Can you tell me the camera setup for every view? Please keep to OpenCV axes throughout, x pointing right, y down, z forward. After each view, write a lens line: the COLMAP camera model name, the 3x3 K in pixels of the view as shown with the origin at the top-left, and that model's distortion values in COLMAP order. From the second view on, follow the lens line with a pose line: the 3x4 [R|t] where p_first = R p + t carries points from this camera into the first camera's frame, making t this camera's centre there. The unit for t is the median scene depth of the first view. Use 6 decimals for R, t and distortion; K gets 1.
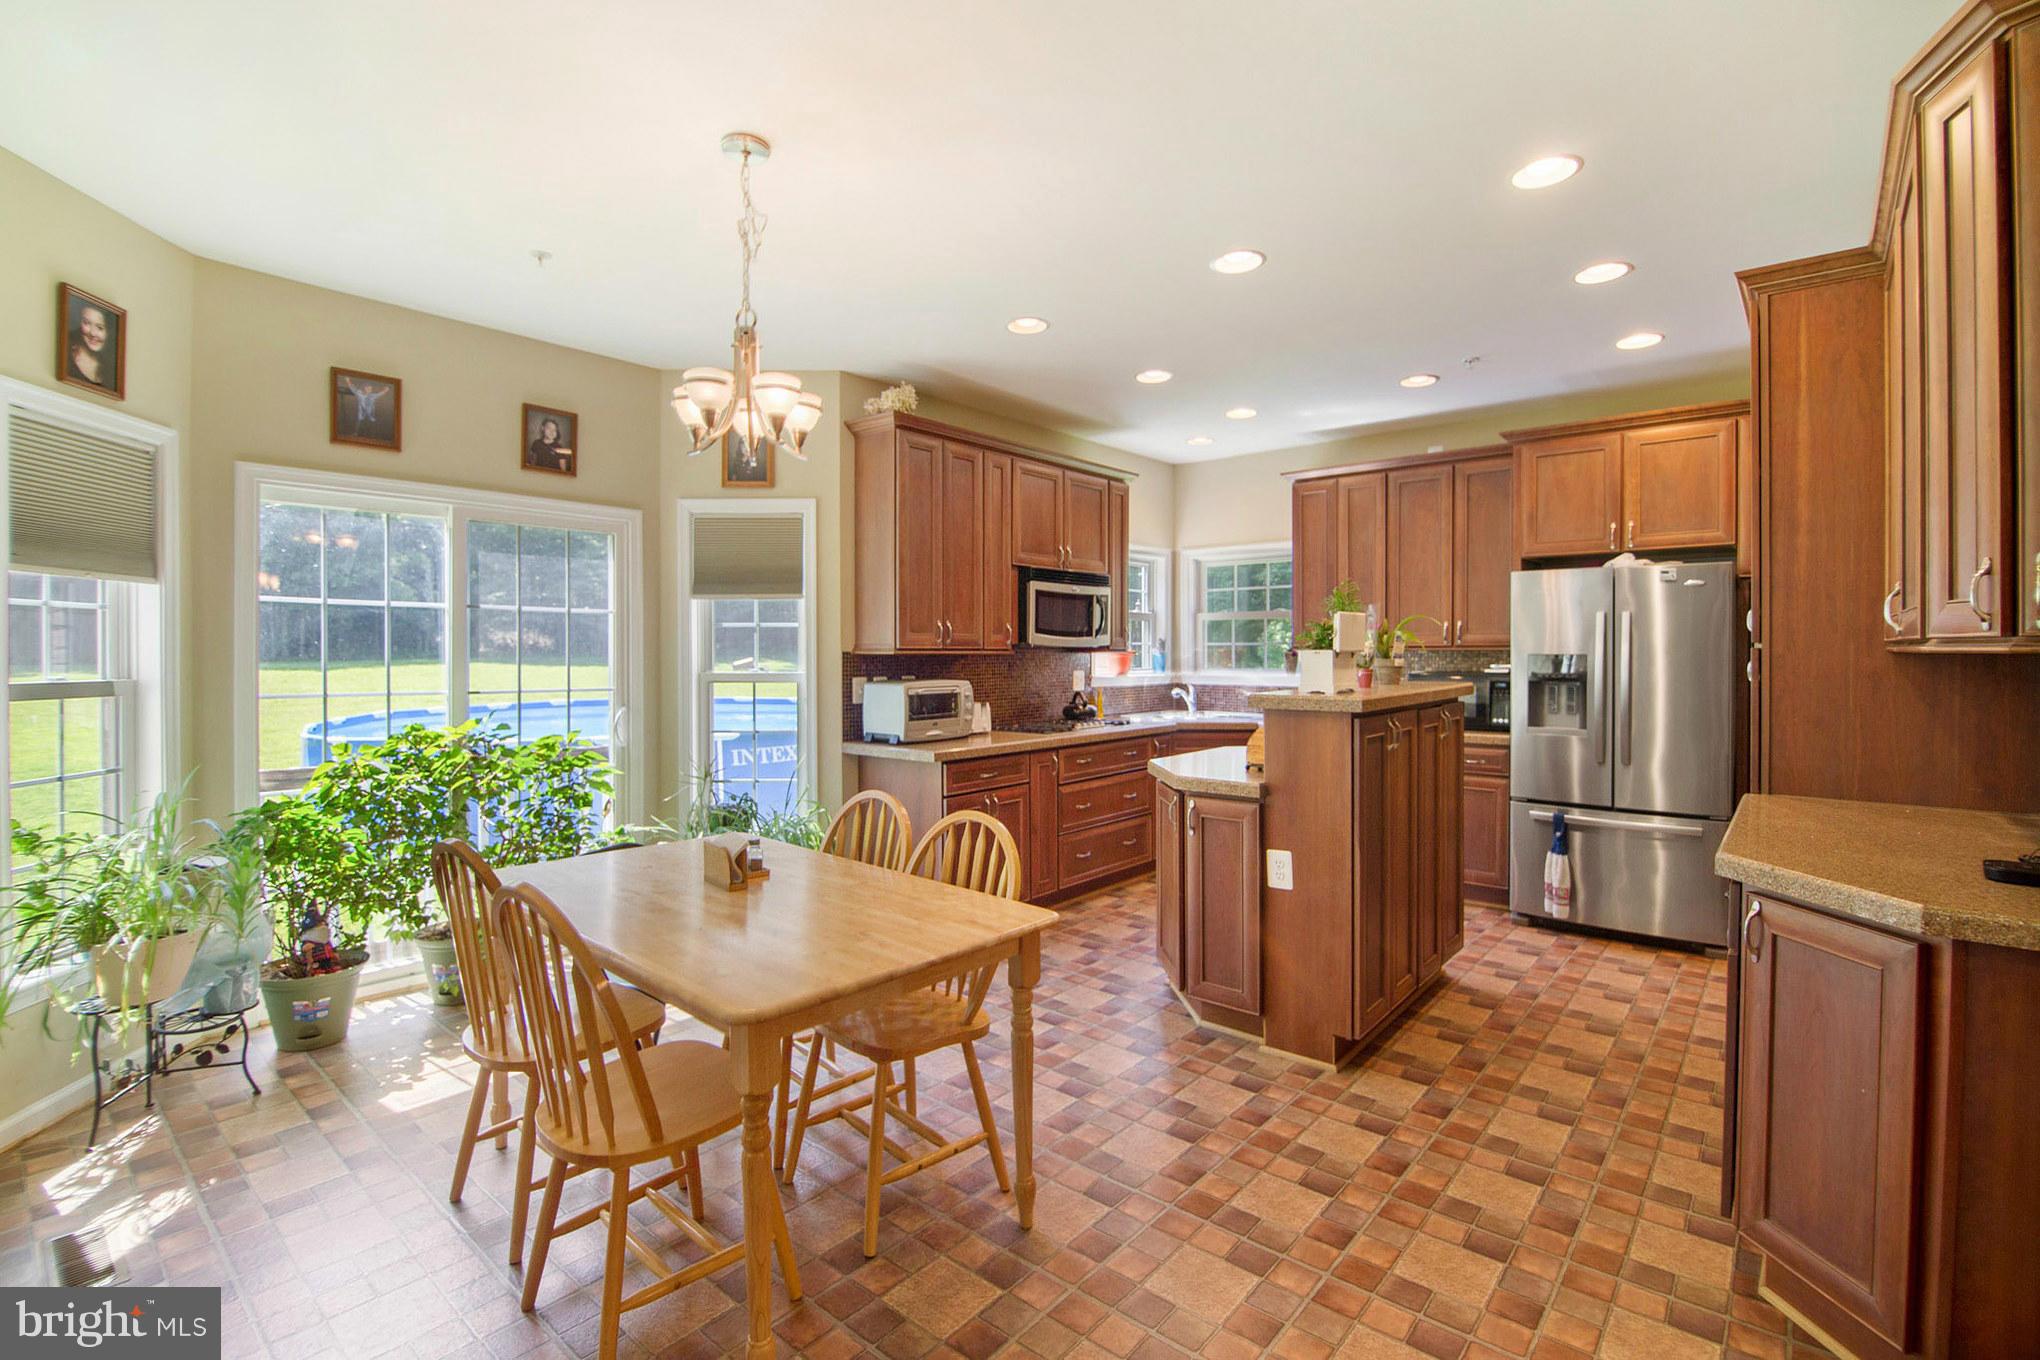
lens RADIAL K [[942.3, 0, 1024.0], [0, 942.3, 670.1], [0, 0, 1]] dist [0.003693, -0.014288]
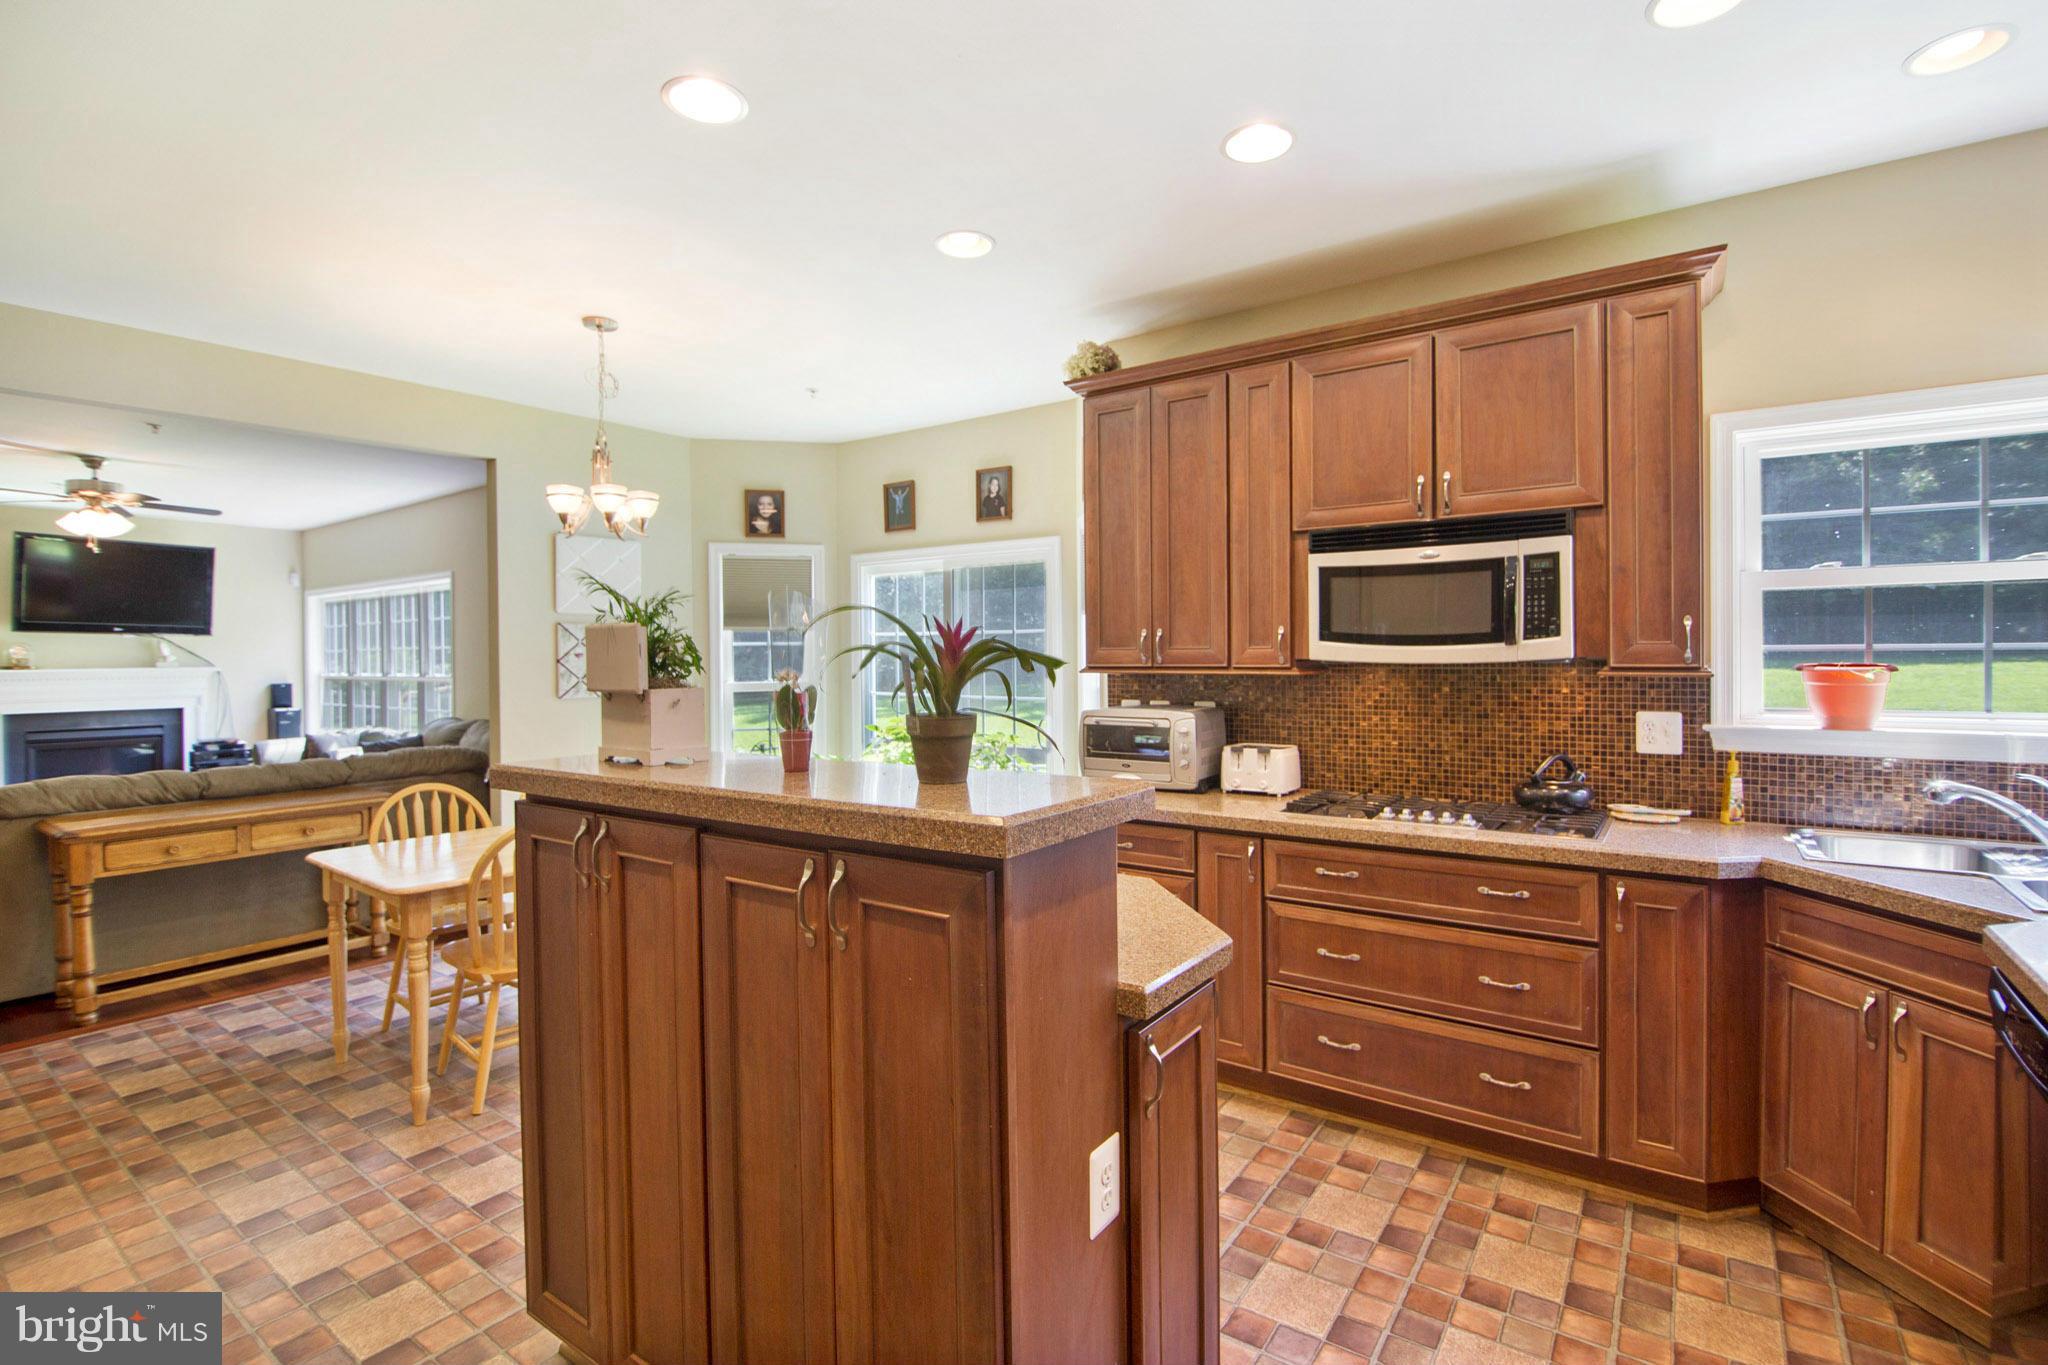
lens RADIAL K [[946.0, 0, 1028.0], [0, 946.0, 672.5], [0, 0, 1]] dist [0.003693, -0.014288]
pose [[0.069114, 0.018471, -0.997438, 0.648824], [-0.013695, 0.999752, 0.017565, -0.029488], [0.997515, 0.012446, 0.069349, 0.847729]]
